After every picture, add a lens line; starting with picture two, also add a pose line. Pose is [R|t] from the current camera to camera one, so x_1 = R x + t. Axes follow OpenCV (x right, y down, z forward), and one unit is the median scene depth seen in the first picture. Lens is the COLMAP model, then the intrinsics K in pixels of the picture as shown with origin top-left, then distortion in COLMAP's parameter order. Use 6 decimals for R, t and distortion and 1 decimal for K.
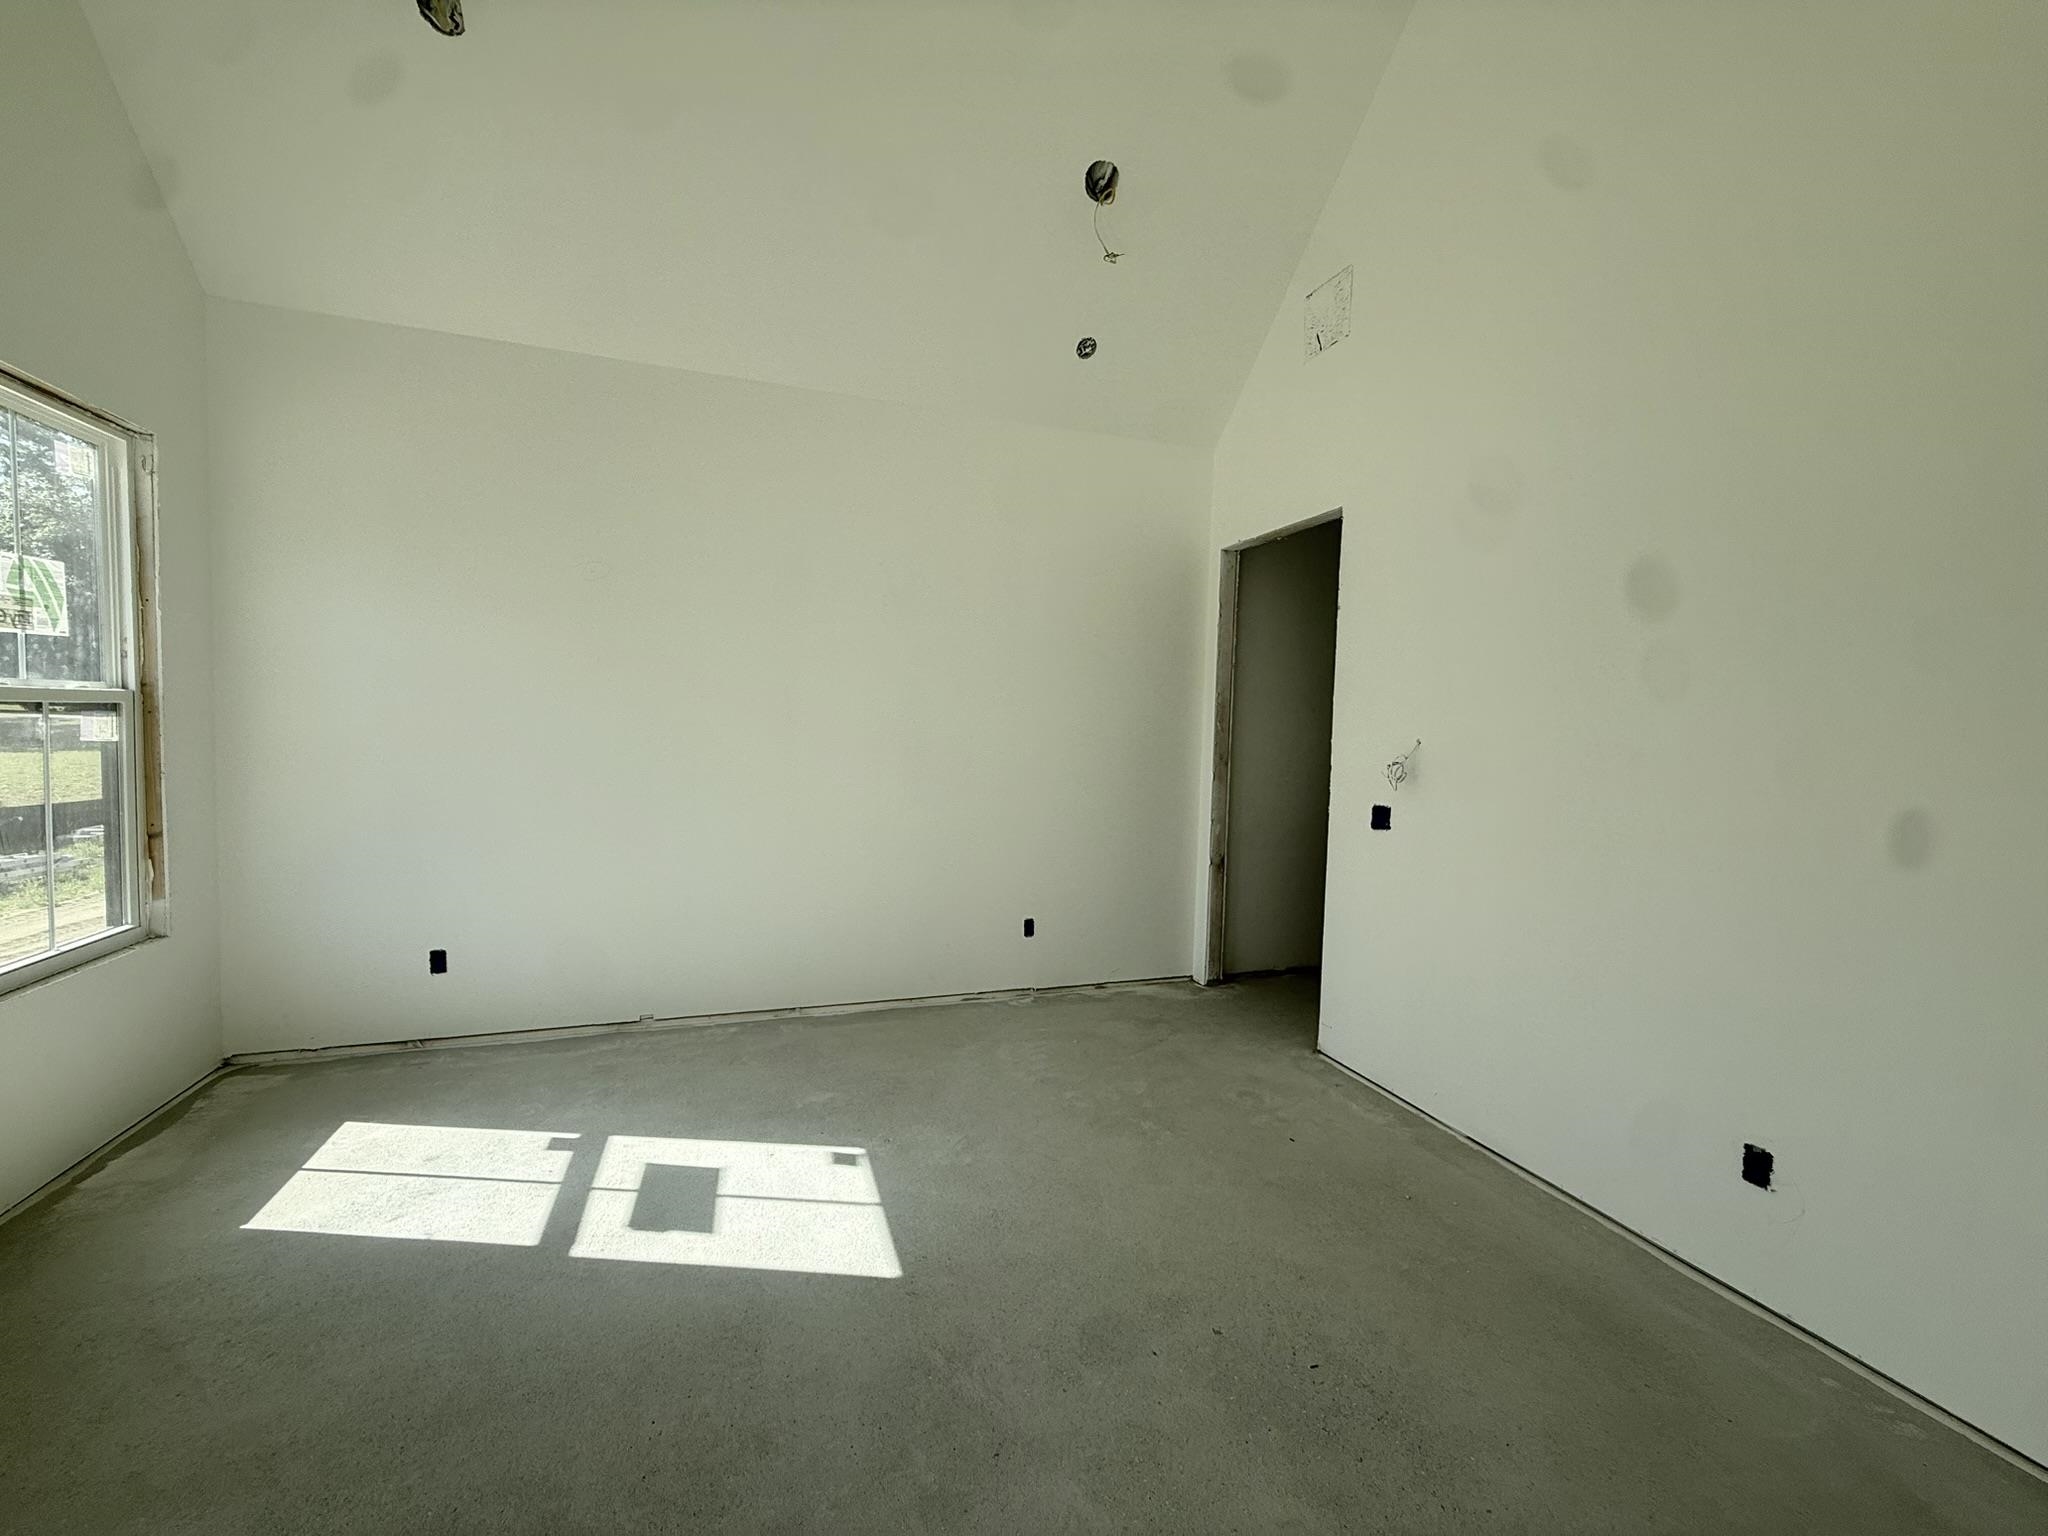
lens RADIAL K [[816.7, 0, 1015.6], [0, 816.7, 769.0], [0, 0, 1]] dist [0.000697, 0.000166]
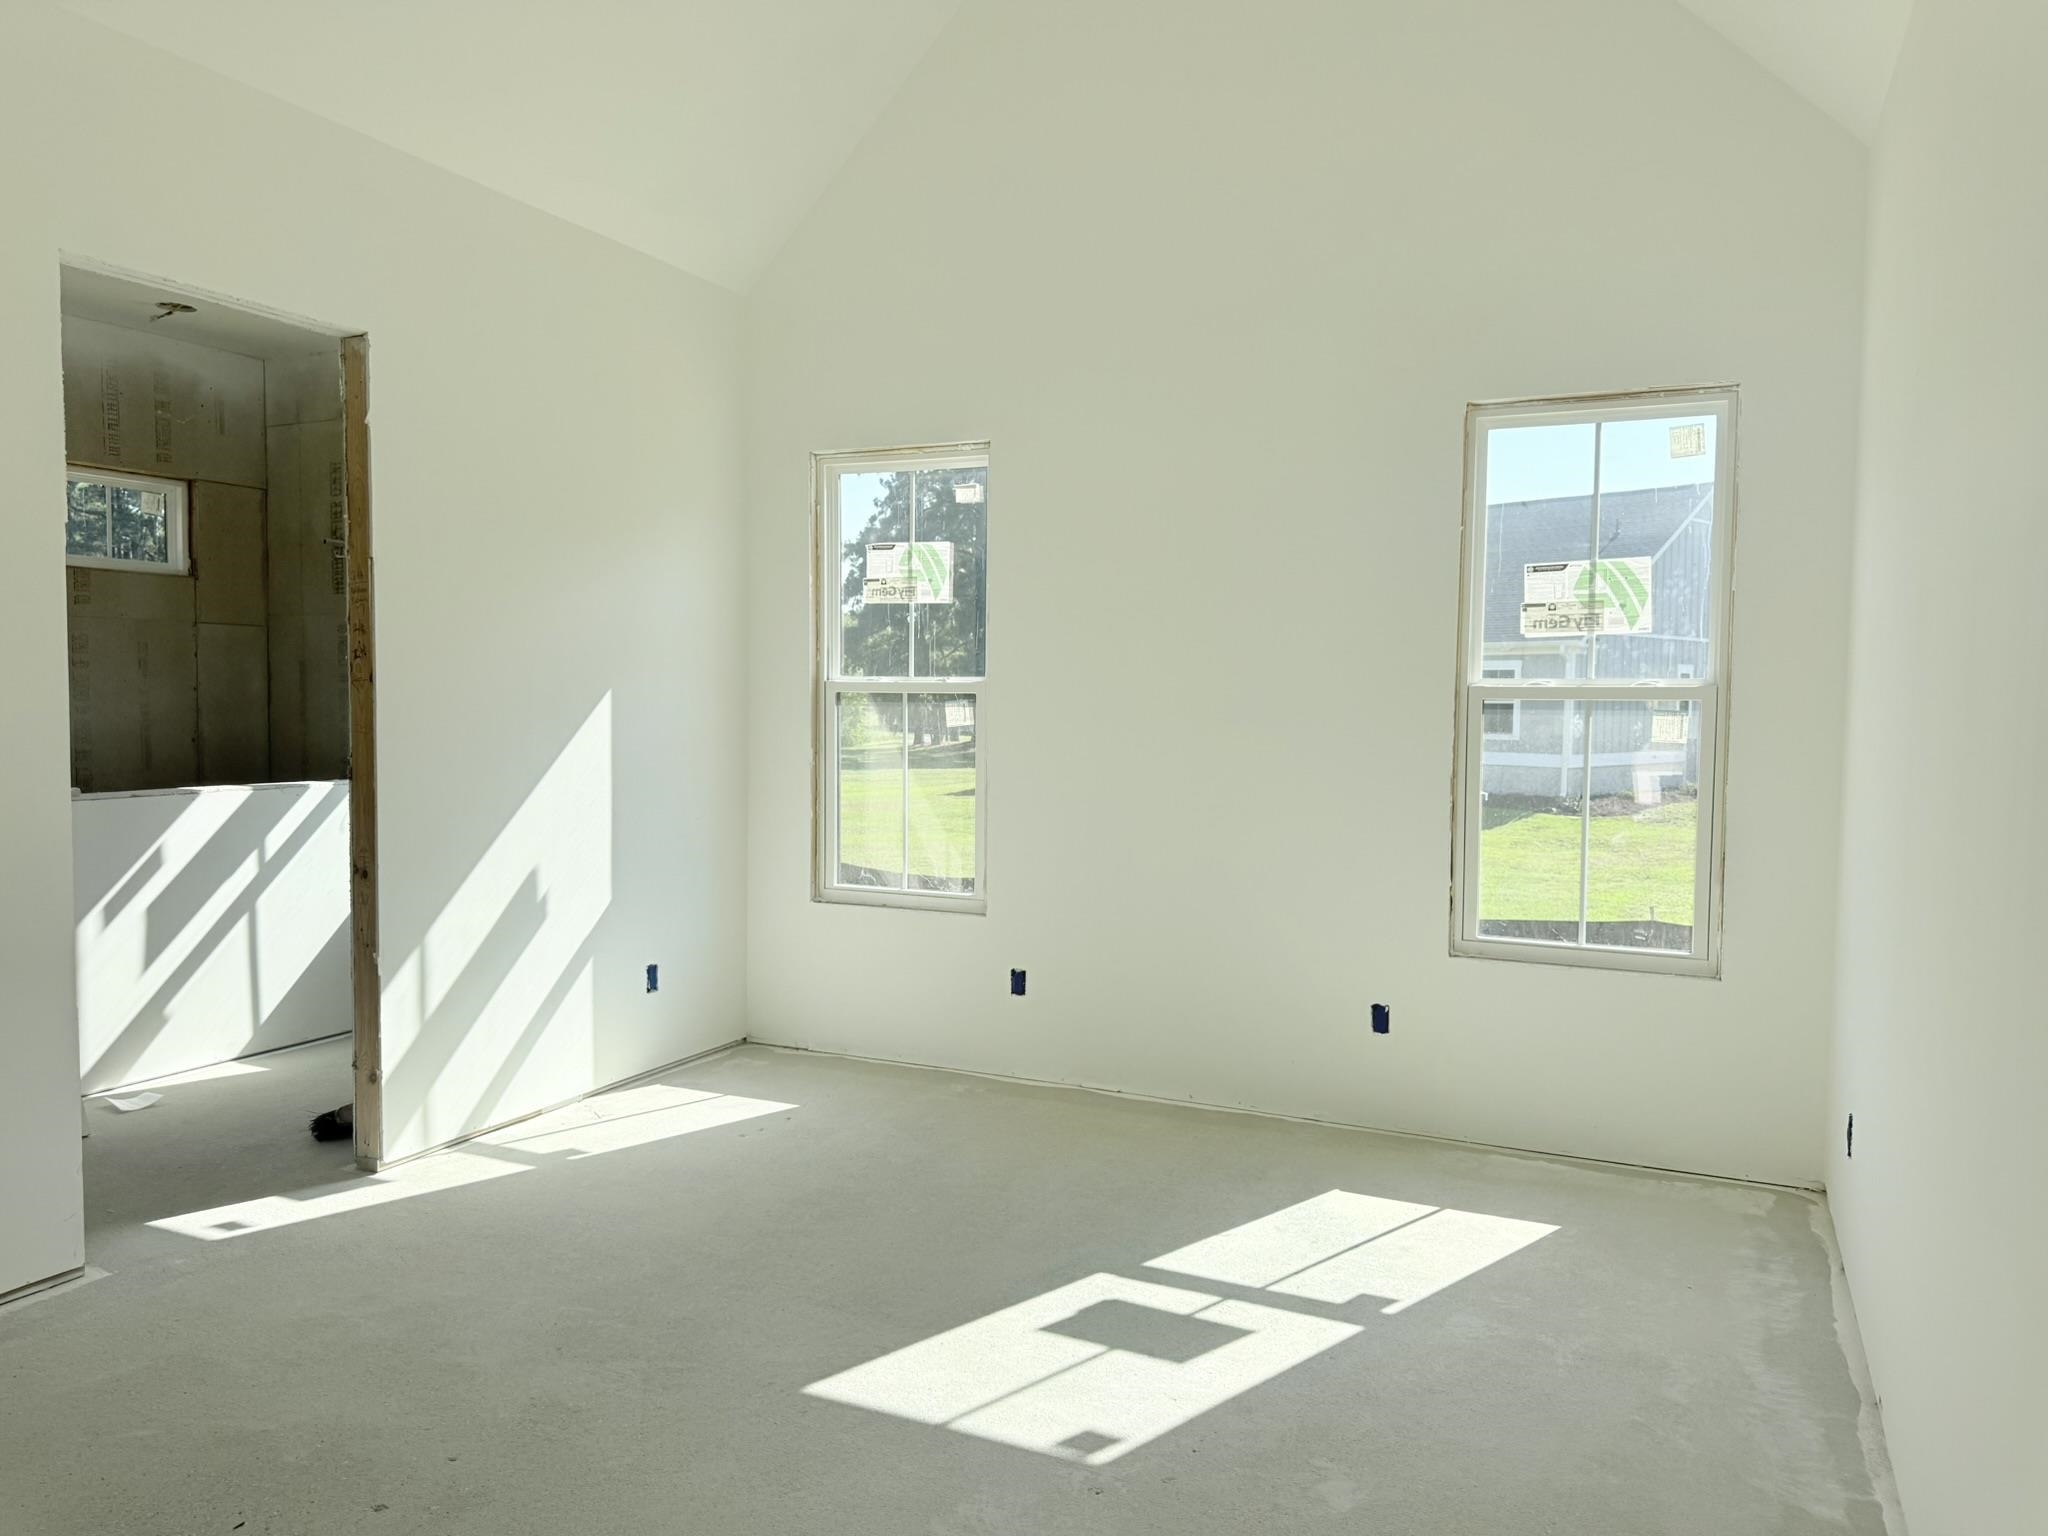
lens RADIAL K [[1452.2, 0, 1029.2], [0, 1452.2, 760.3], [0, 0, 1]] dist [0.004040, -0.000776]
pose [[-0.693842, -0.007058, -0.720093, 0.591640], [-0.071628, 0.995670, 0.059257, -0.063124], [0.716557, 0.092694, -0.691343, 1.717099]]
